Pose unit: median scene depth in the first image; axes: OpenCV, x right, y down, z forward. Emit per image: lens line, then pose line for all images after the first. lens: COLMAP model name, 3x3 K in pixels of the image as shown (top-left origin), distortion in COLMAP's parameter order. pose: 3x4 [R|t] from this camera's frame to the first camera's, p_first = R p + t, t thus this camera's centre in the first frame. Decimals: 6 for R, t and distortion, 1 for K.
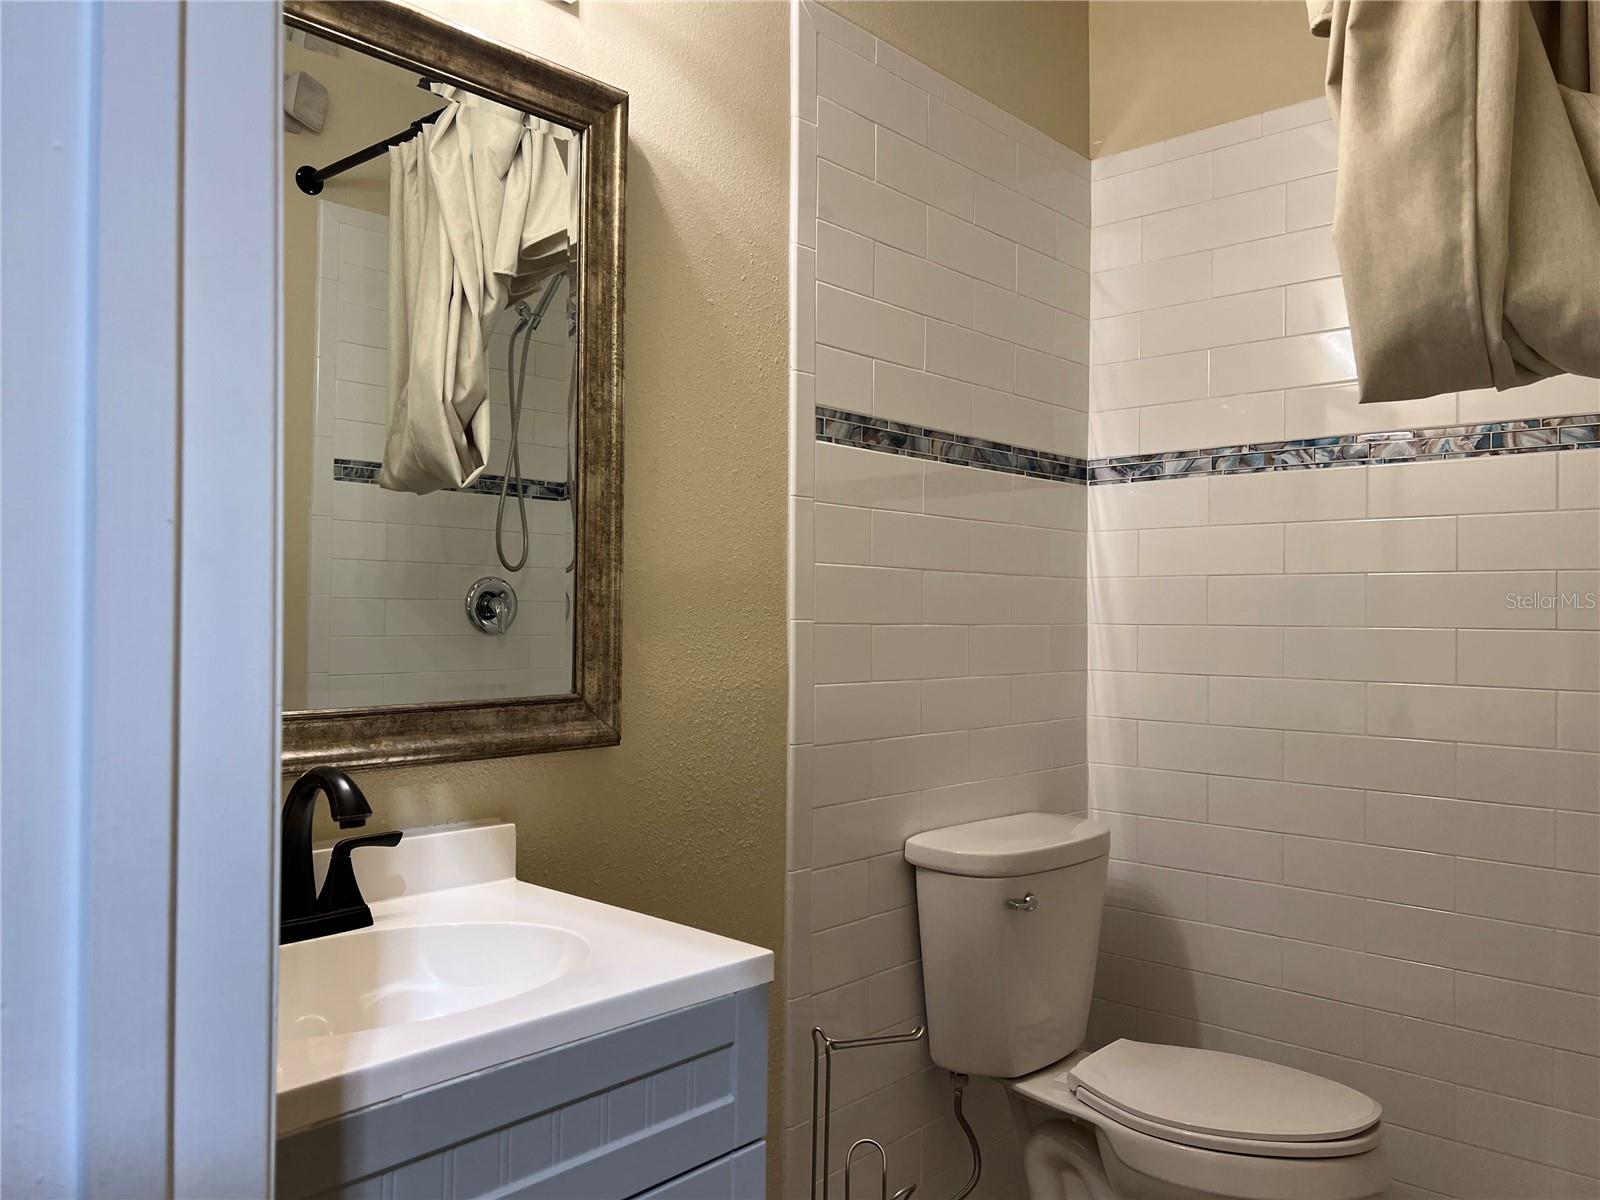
lens RADIAL K [[1200.1, 0, 794.9], [0, 1200.1, 605.5], [0, 0, 1]] dist [0.031863, -0.031410]
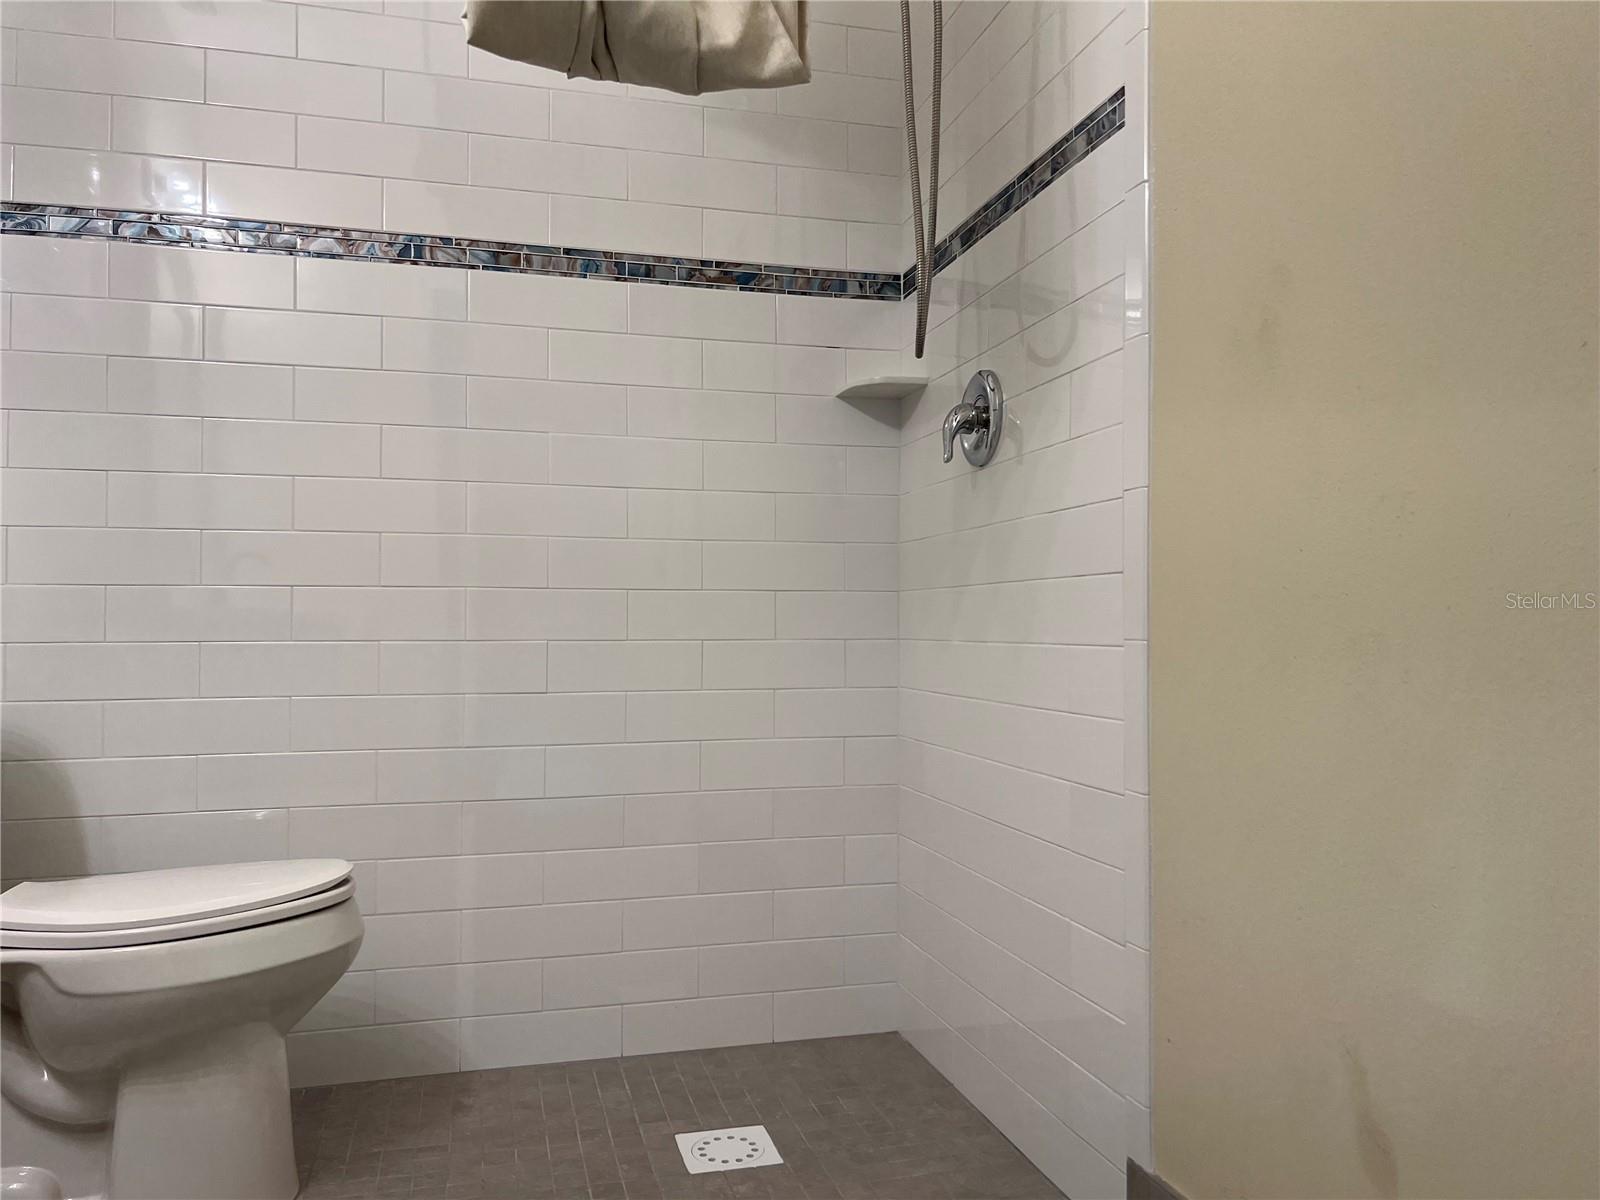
lens RADIAL K [[1200.1, 0, 794.5], [0, 1200.1, 591.7], [0, 0, 1]] dist [0.031863, -0.031410]
pose [[0.535282, 0.022349, 0.844378, -0.139184], [0.000729, 0.999637, -0.026920, 0.193149], [-0.844673, 0.015026, 0.535072, 0.140173]]
